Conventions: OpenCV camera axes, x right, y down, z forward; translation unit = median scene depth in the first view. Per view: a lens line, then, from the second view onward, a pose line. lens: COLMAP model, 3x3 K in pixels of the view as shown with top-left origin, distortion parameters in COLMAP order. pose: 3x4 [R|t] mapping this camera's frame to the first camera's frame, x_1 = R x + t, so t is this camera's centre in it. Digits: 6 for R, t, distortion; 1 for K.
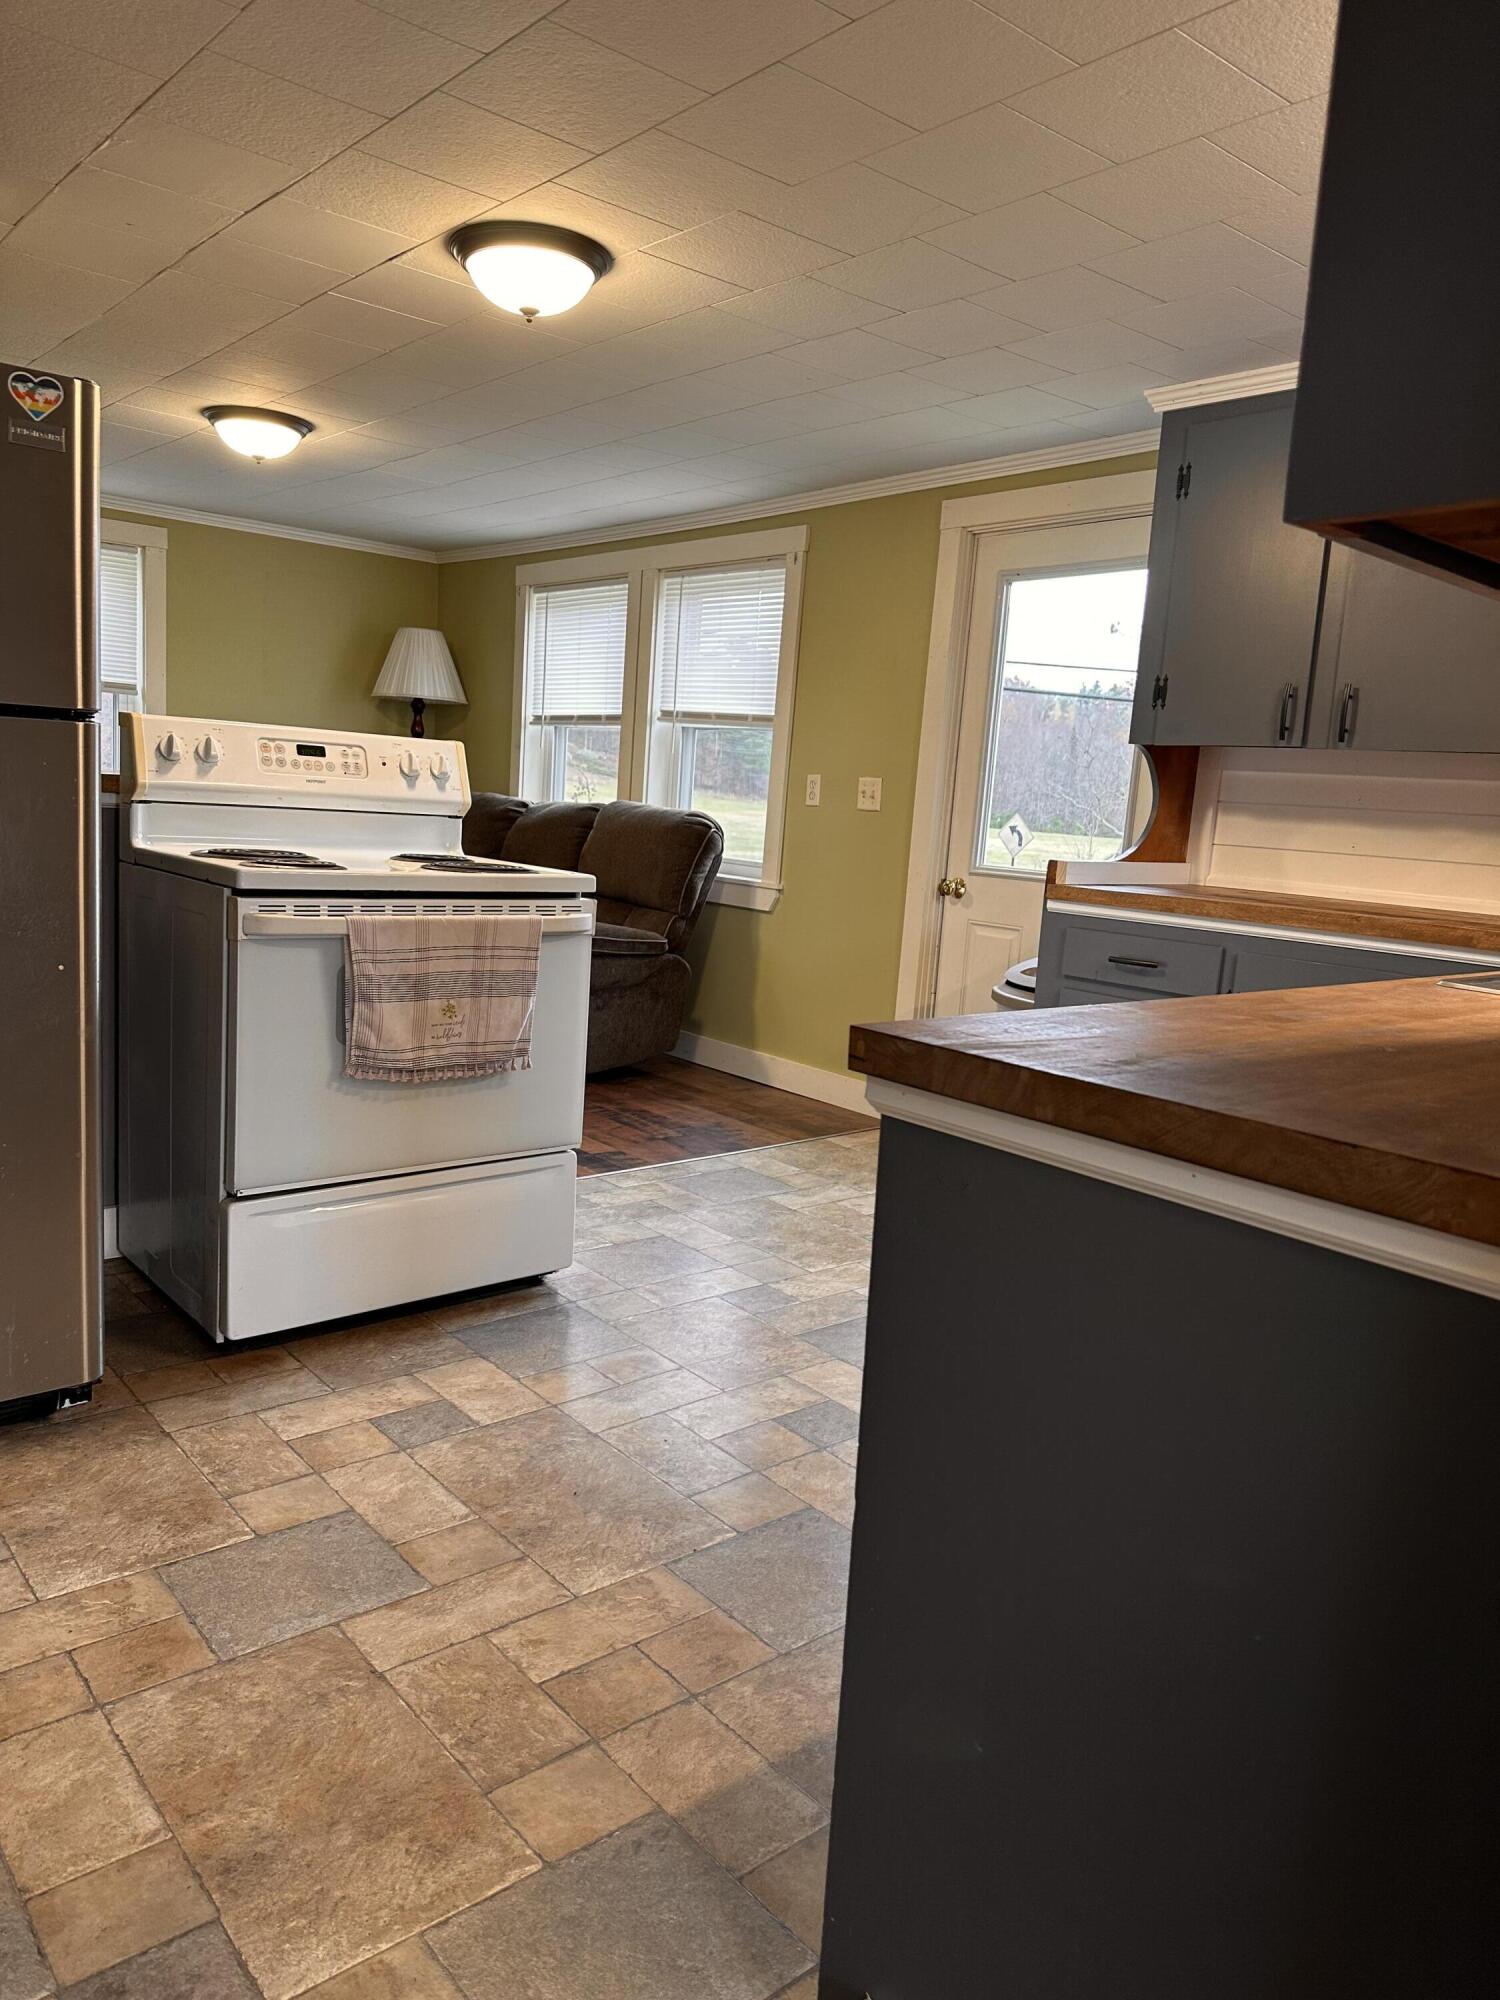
lens RADIAL K [[1403.5, 0, 736.8], [0, 1403.5, 997.3], [0, 0, 1]] dist [0.066319, -0.081584]
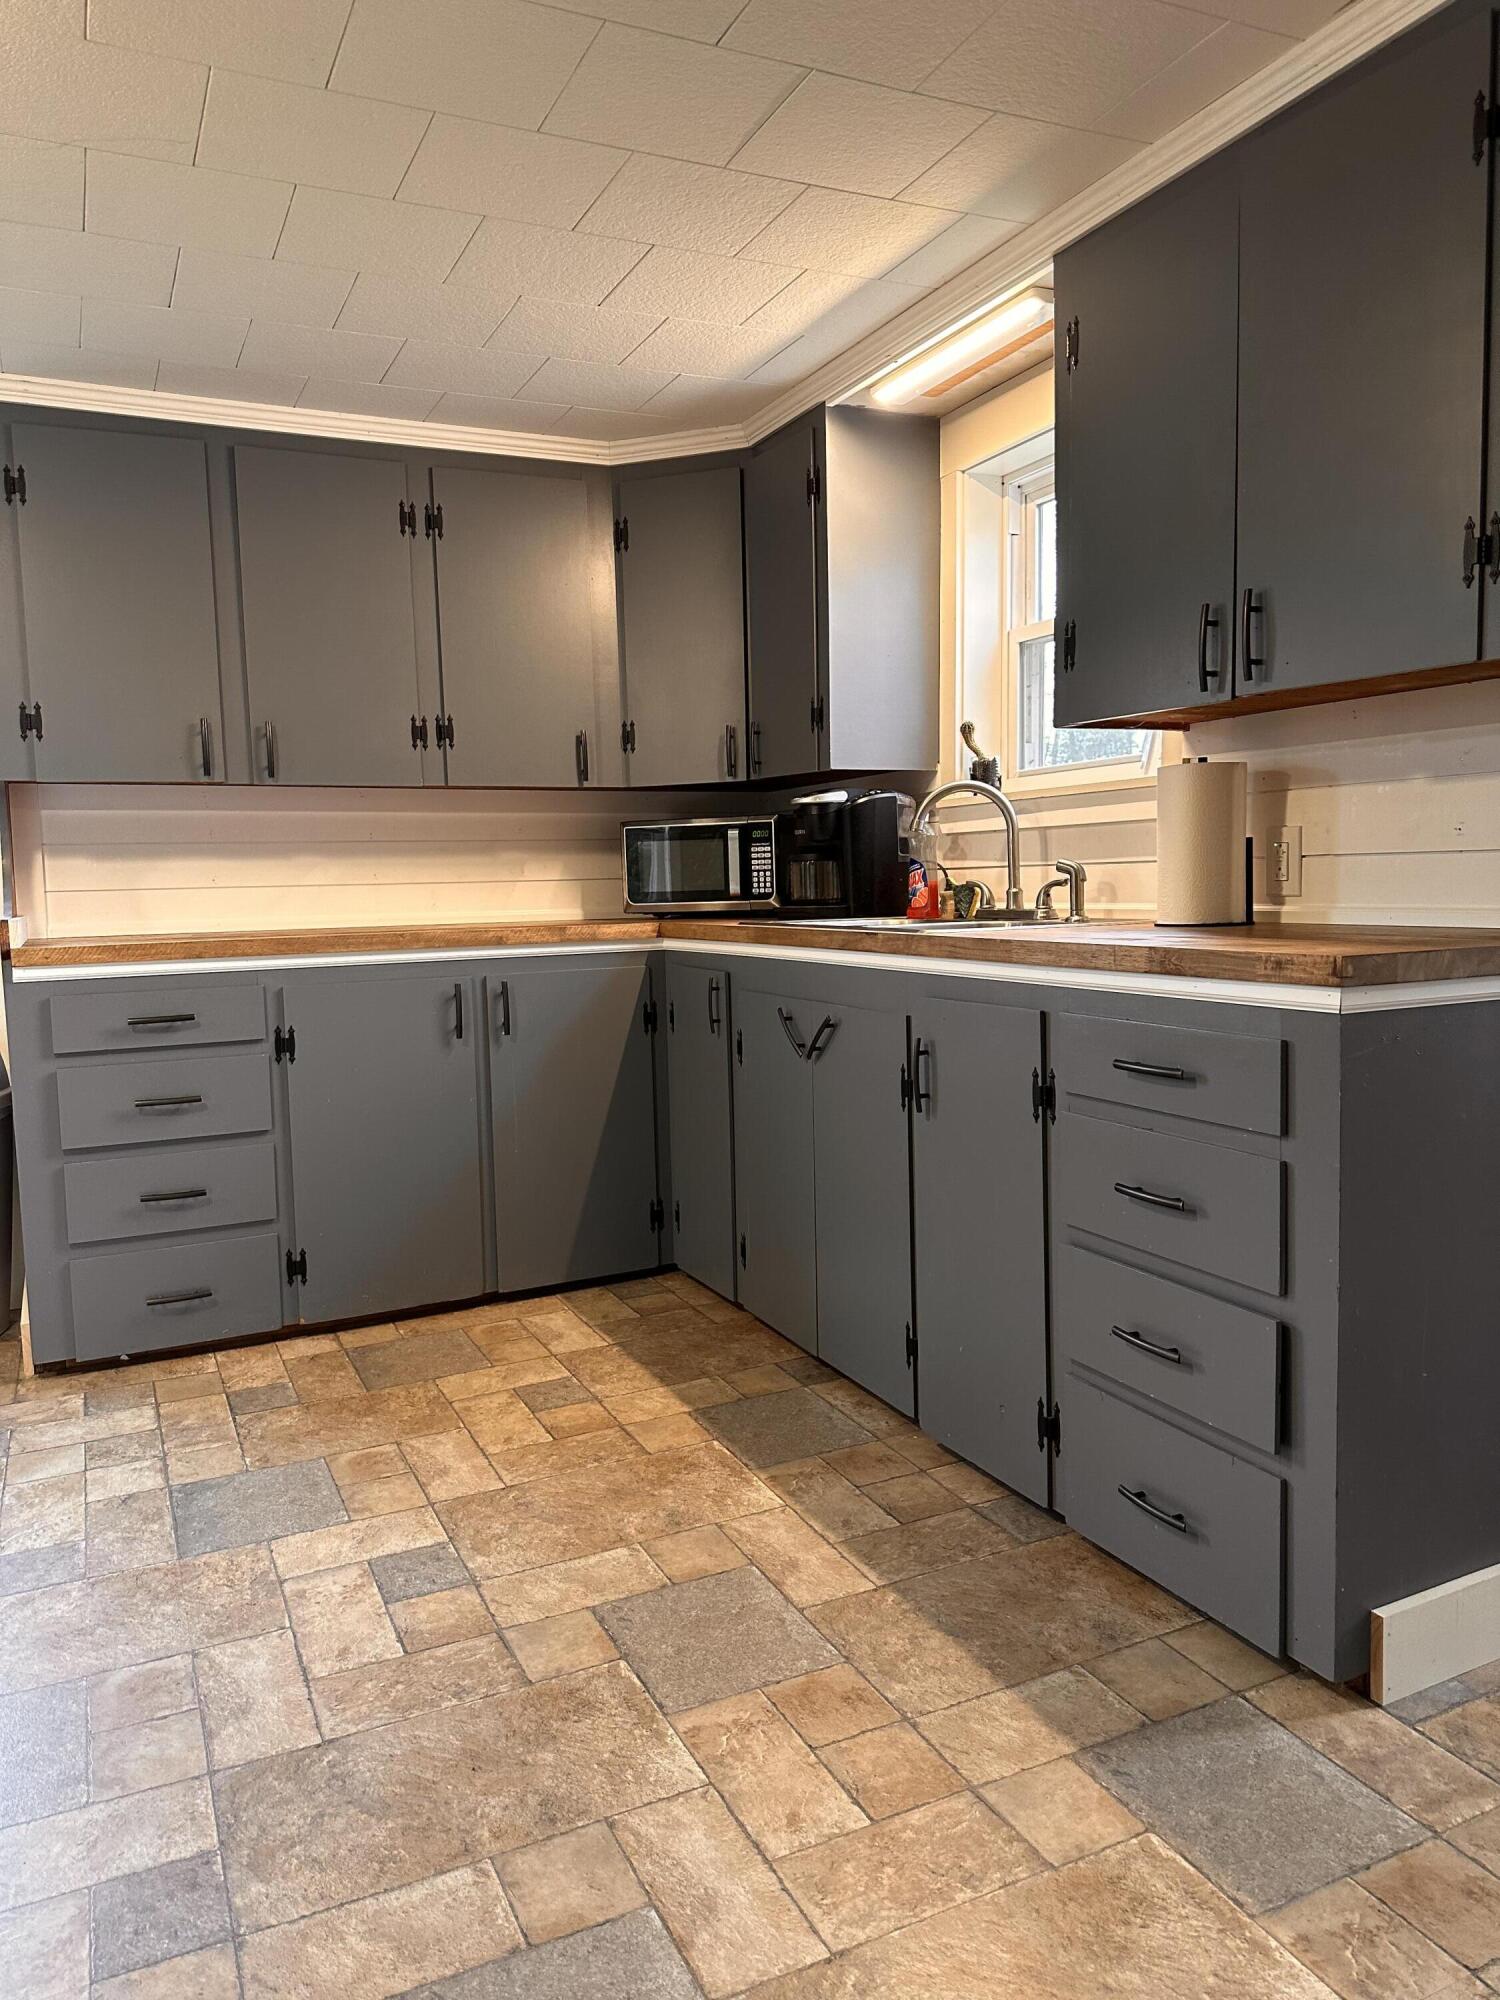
lens RADIAL K [[1403.5, 0, 749.3], [0, 1403.5, 992.3], [0, 0, 1]] dist [0.066319, -0.081584]
pose [[0.252774, -0.150199, 0.955796, -0.579417], [0.183048, 0.977460, 0.105194, -0.081961], [-0.950052, 0.148366, 0.274570, 0.467594]]
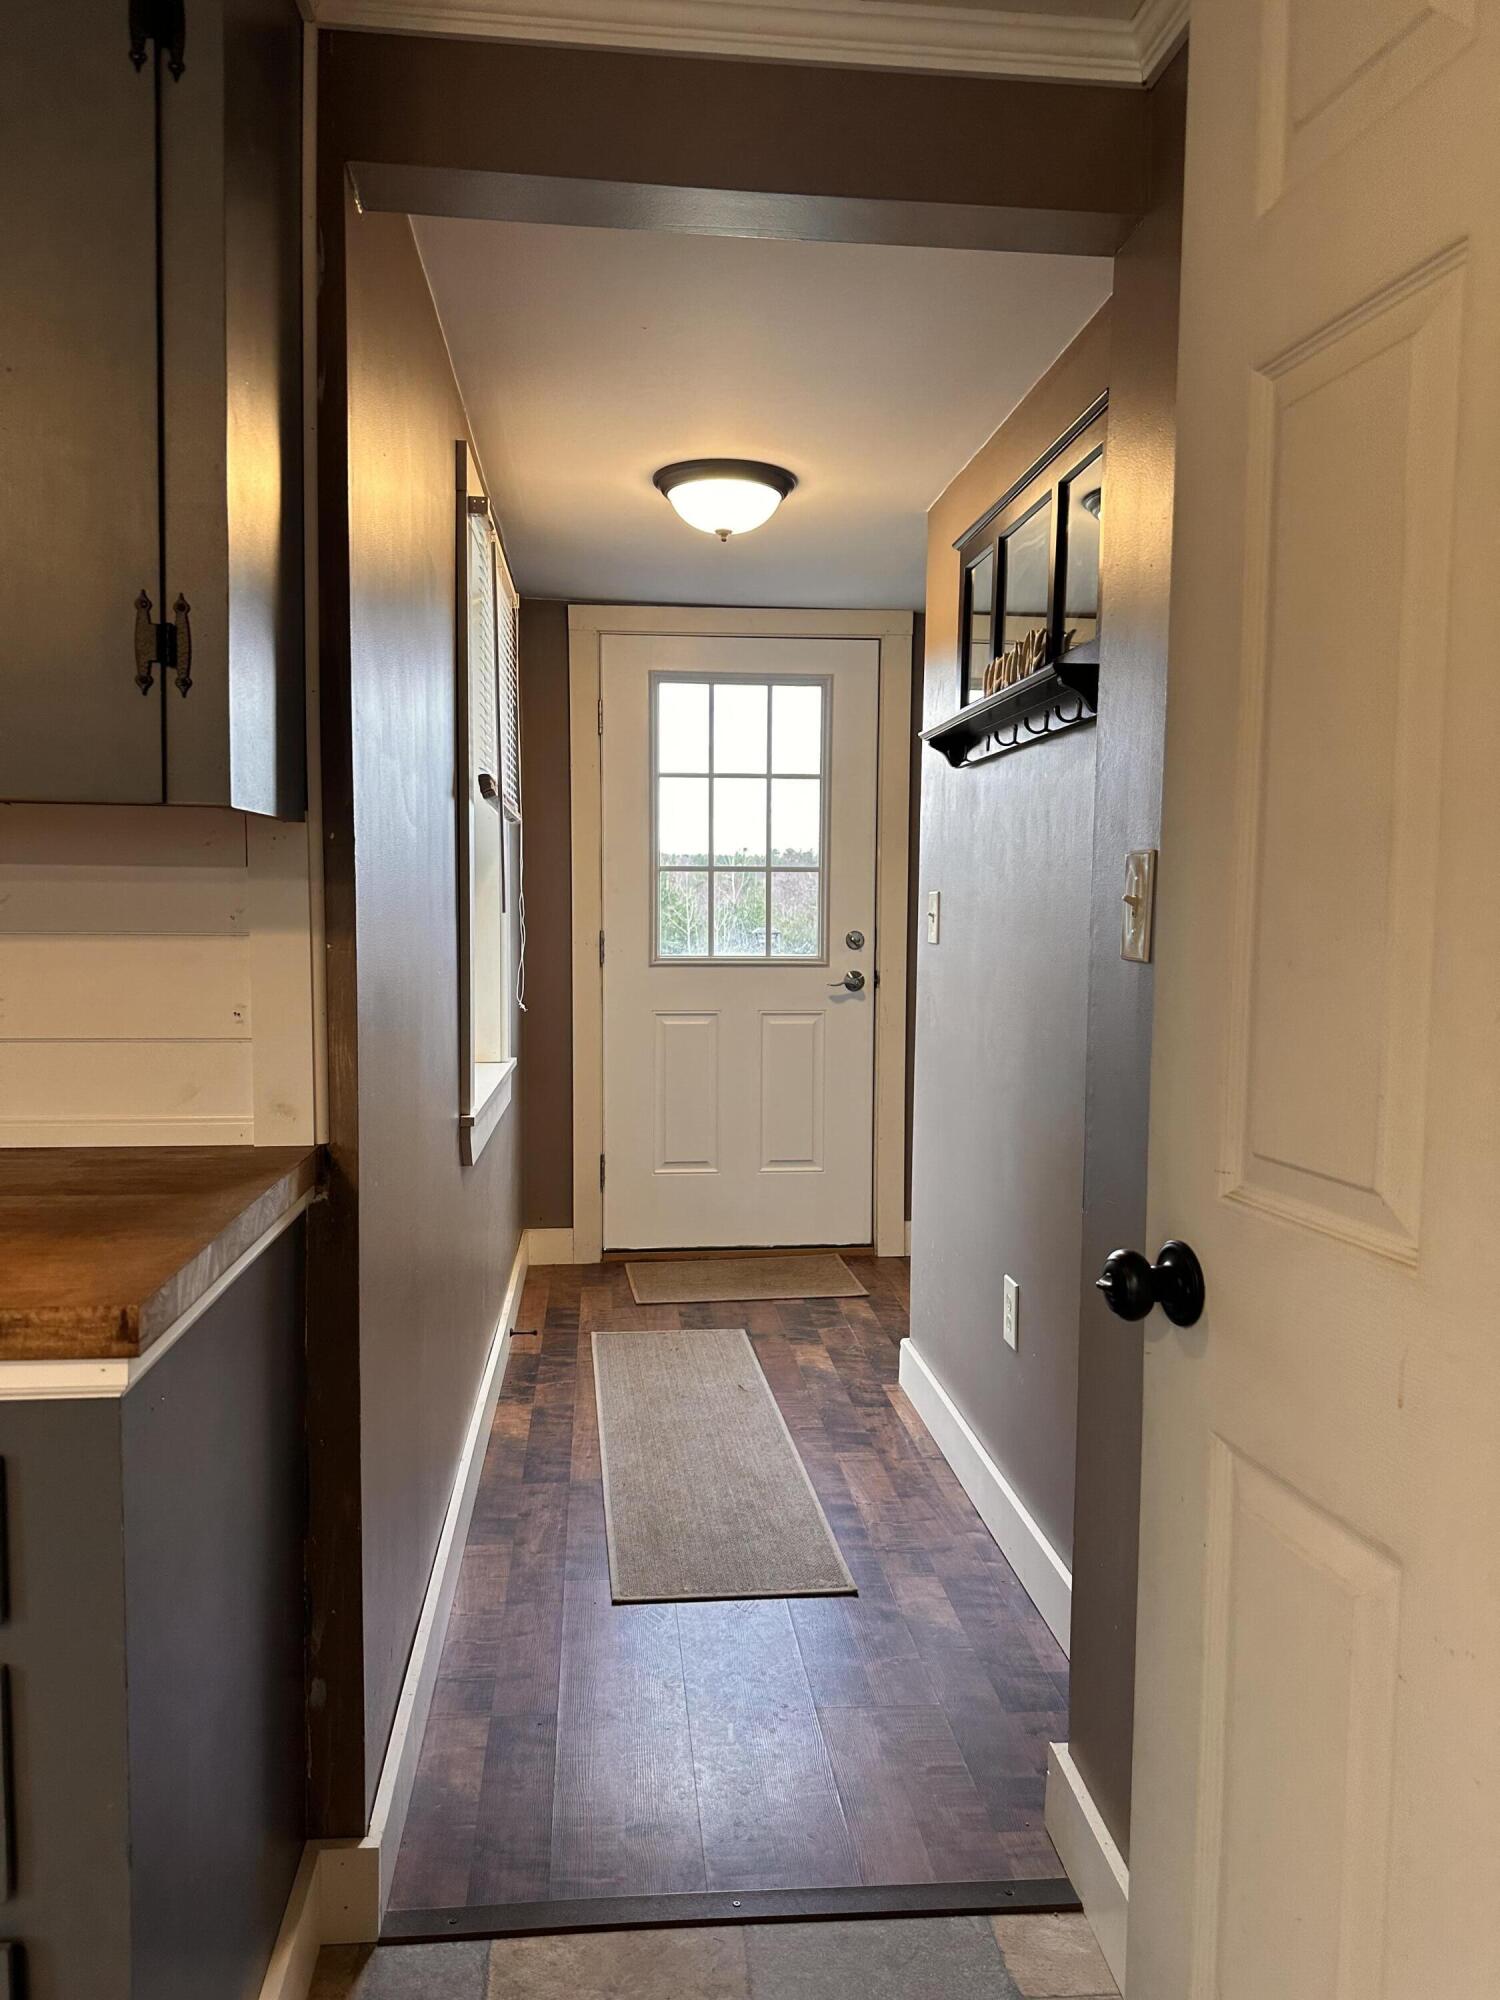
lens RADIAL K [[1403.5, 0, 736.4], [0, 1403.5, 1011.8], [0, 0, 1]] dist [0.066319, -0.081584]
pose [[-0.818584, -0.119316, 0.561858, -0.265827], [0.017748, 0.972466, 0.232370, -0.135701], [-0.574113, 0.200186, -0.793927, 0.566763]]
